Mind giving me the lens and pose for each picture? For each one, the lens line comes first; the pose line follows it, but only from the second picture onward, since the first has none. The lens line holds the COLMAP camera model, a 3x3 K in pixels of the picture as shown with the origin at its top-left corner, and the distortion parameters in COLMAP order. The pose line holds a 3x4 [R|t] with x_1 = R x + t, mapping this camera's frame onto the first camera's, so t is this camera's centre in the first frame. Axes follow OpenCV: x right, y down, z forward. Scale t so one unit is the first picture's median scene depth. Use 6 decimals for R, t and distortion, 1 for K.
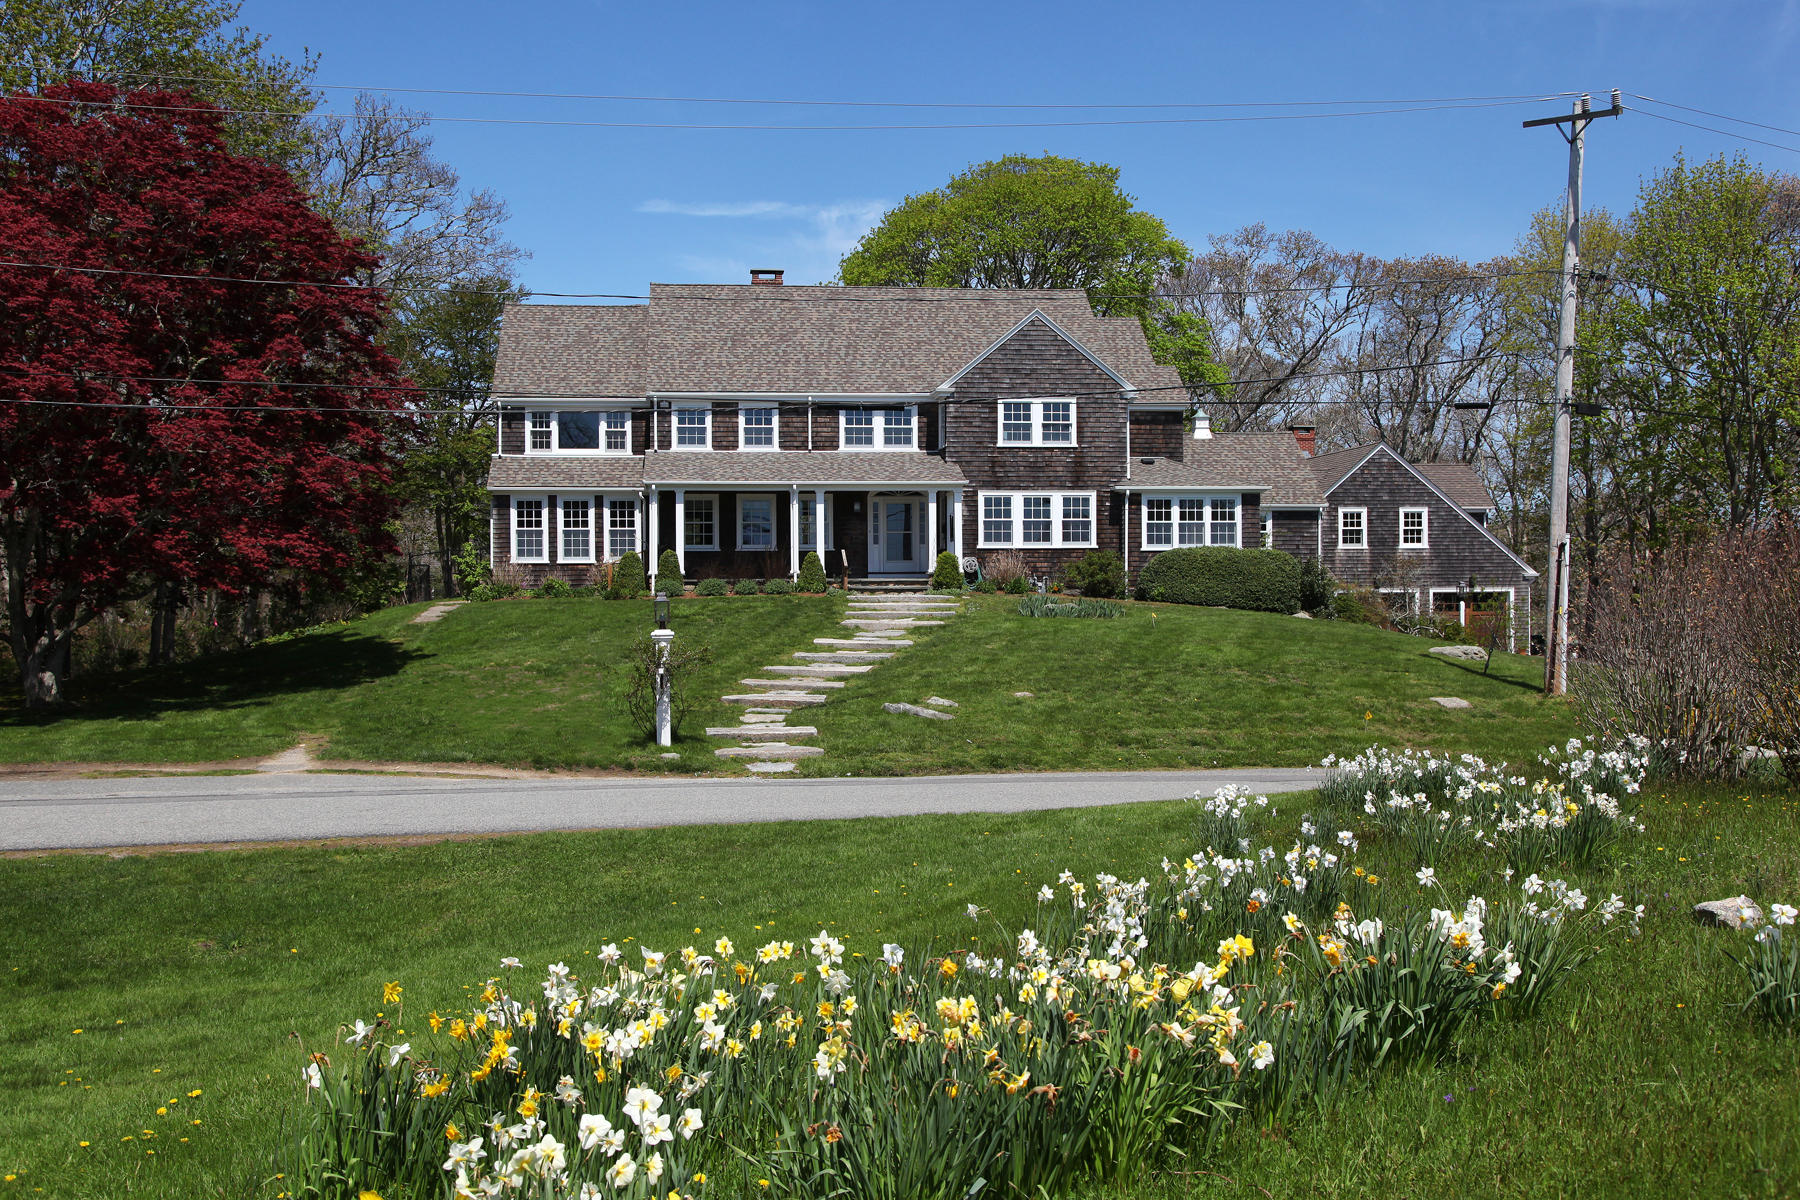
lens RADIAL K [[1688.3, 0, 908.8], [0, 1688.3, 618.7], [0, 0, 1]] dist [0.042068, 0.000000]
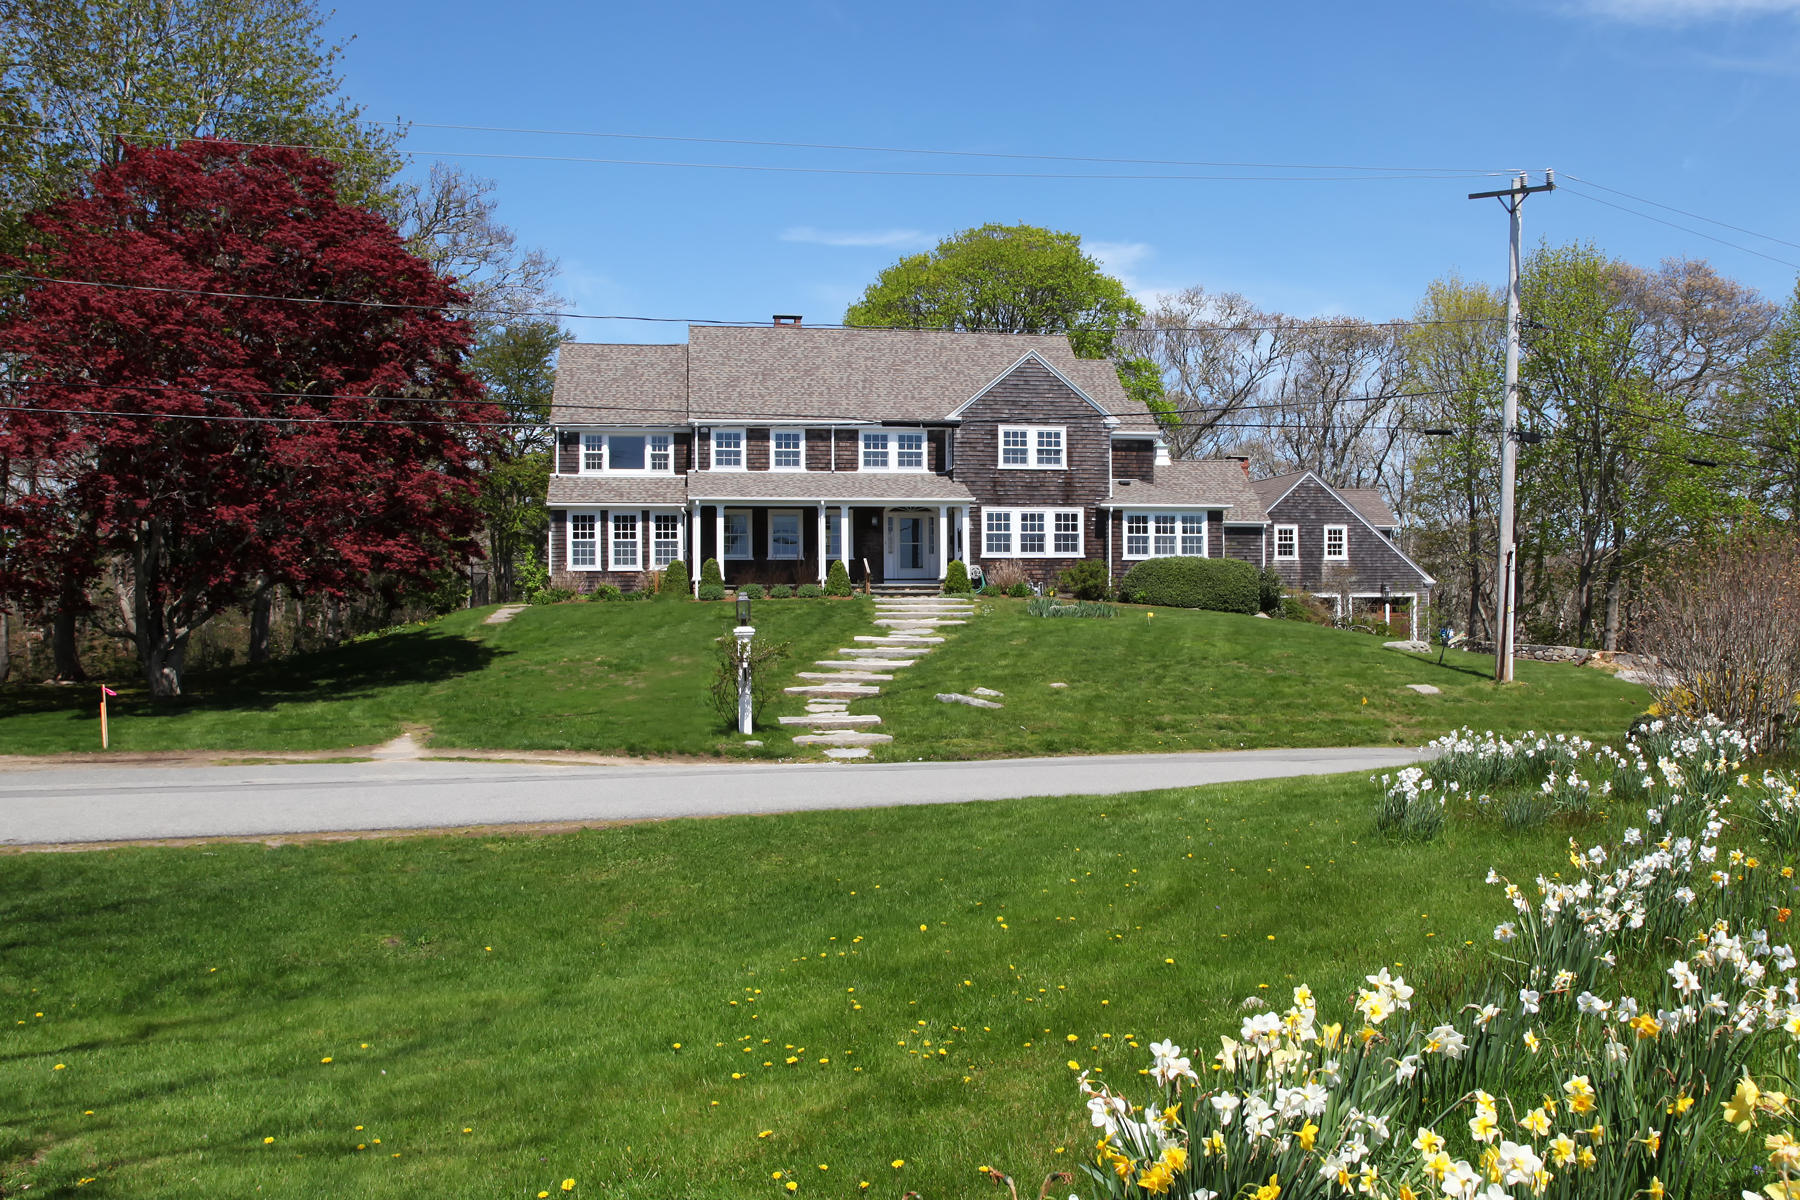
lens RADIAL K [[1347.4, 0, 891.7], [0, 1347.4, 614.6], [0, 0, 1]] dist [-0.068631, 0.016866]
pose [[0.997698, -0.001666, 0.067790, -0.089144], [0.002238, 0.999962, -0.008367, 0.004788], [-0.067774, 0.008500, 0.997664, 0.106140]]
